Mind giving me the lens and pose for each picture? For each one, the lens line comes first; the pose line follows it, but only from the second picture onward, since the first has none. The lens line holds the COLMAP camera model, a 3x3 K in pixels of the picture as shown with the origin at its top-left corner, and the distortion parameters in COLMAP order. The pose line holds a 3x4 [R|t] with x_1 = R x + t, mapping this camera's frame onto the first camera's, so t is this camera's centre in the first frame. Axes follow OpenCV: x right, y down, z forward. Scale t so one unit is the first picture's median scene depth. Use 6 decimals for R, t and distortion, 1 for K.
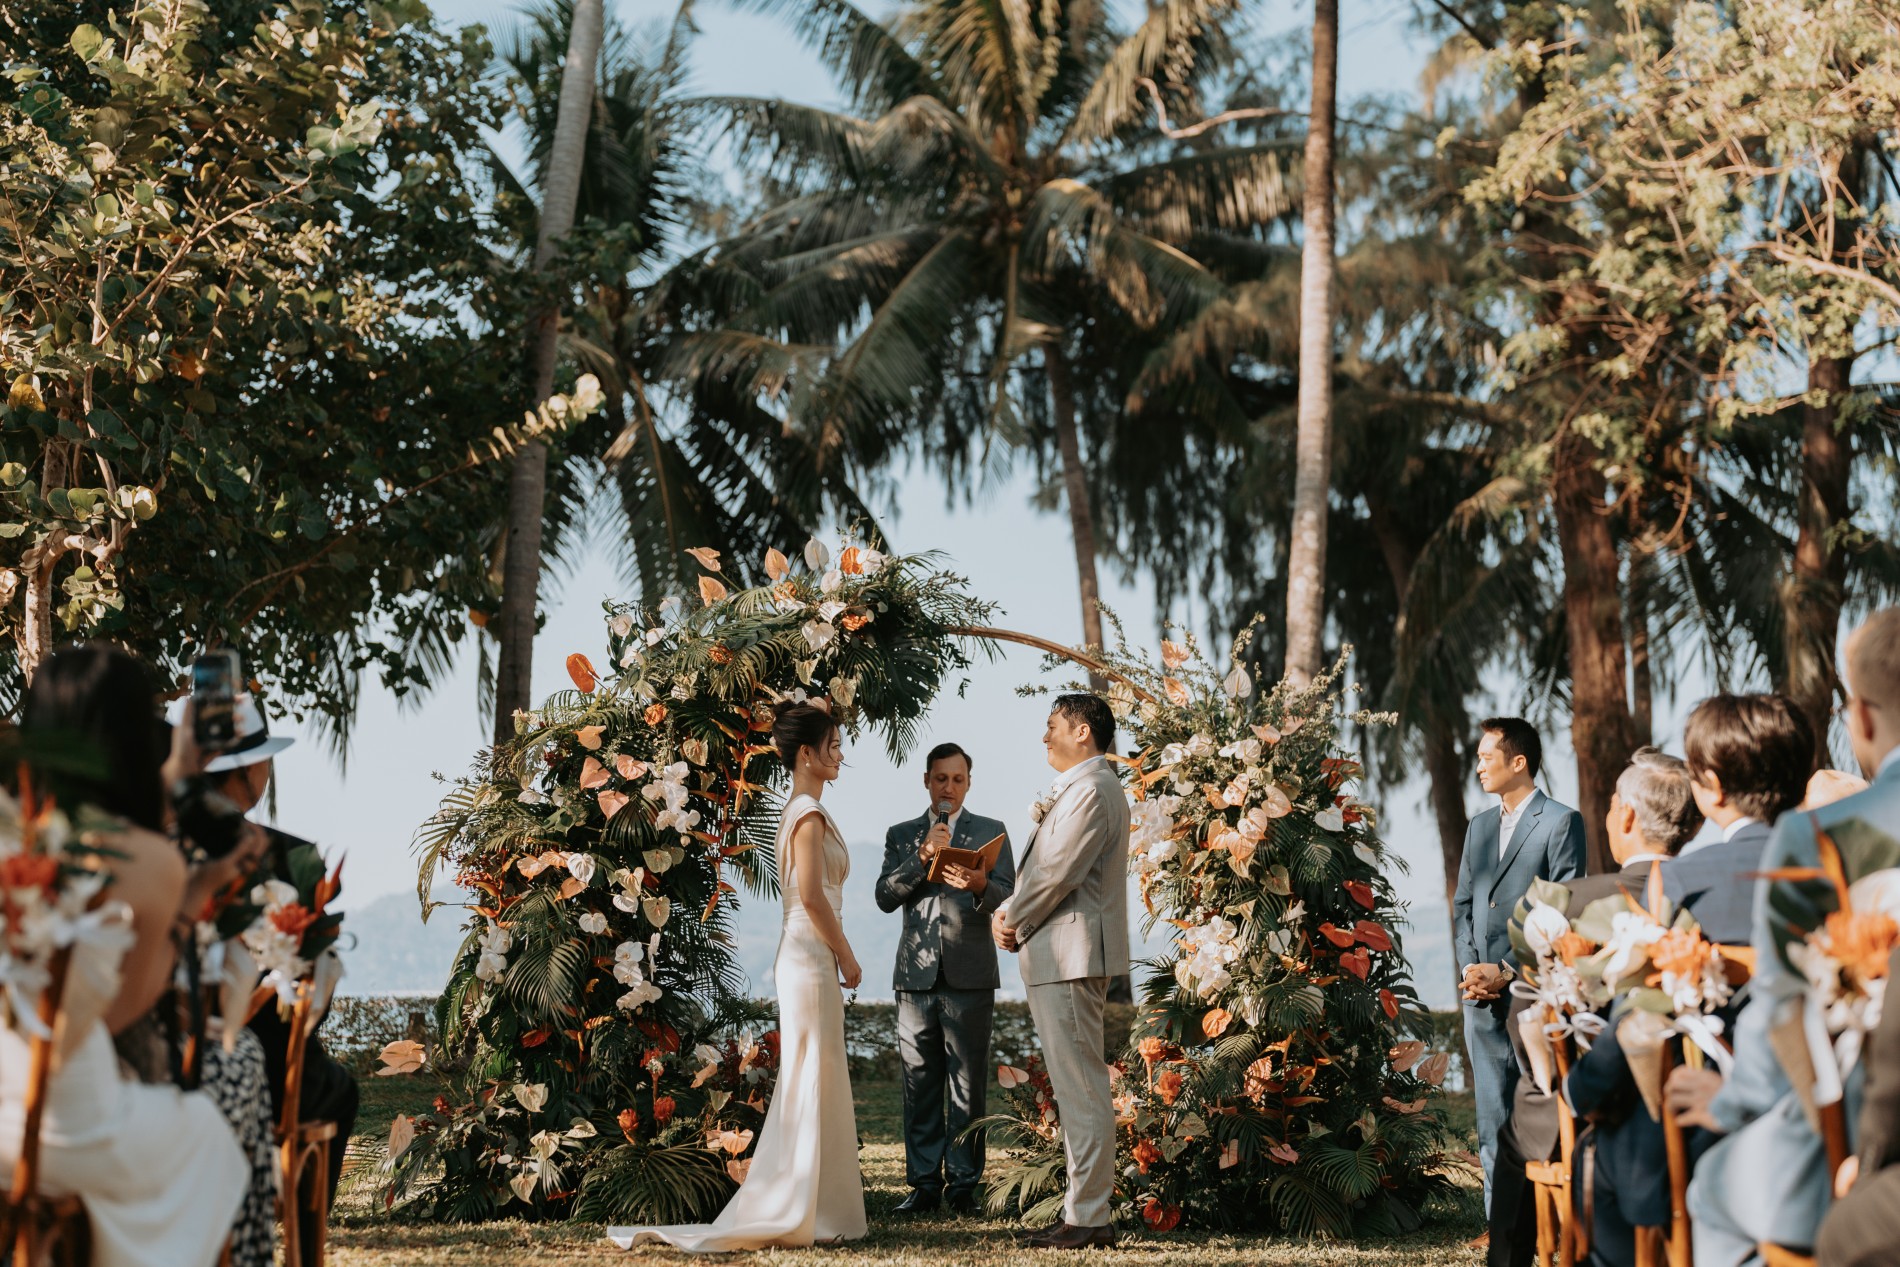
lens RADIAL K [[2632.4, 0, 950.0], [0, 2632.4, 633.5], [0, 0, 1]] dist [-0.003280, -0.001400]
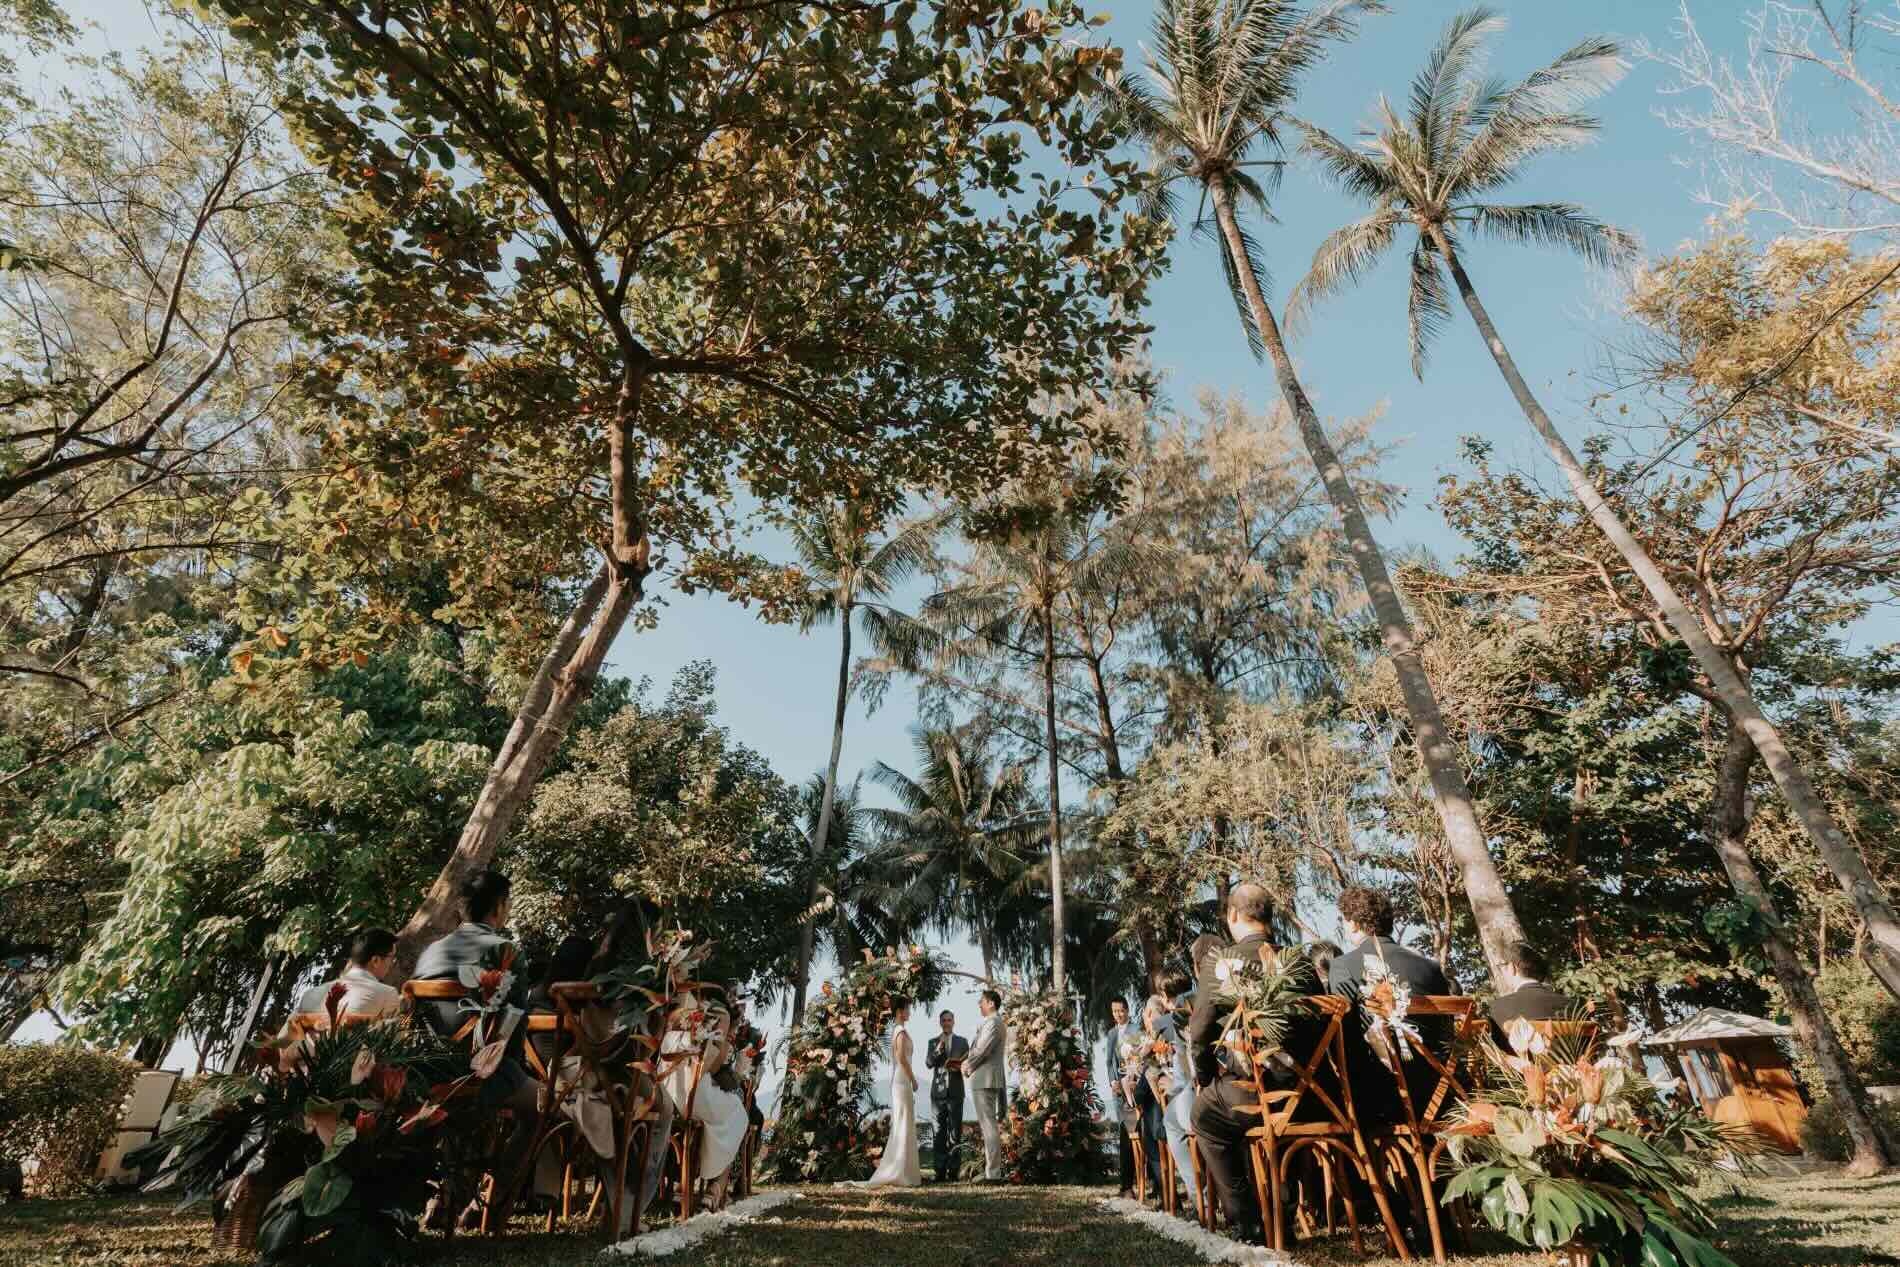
lens RADIAL K [[870.6, 0, 950.0], [0, 870.6, 633.5], [0, 0, 1]] dist [-0.000372, -0.000013]
pose [[0.999813, -0.011566, 0.015505, -0.005027], [0.016694, 0.920843, -0.389576, 0.032258], [-0.009772, 0.389762, 0.920864, -0.136876]]
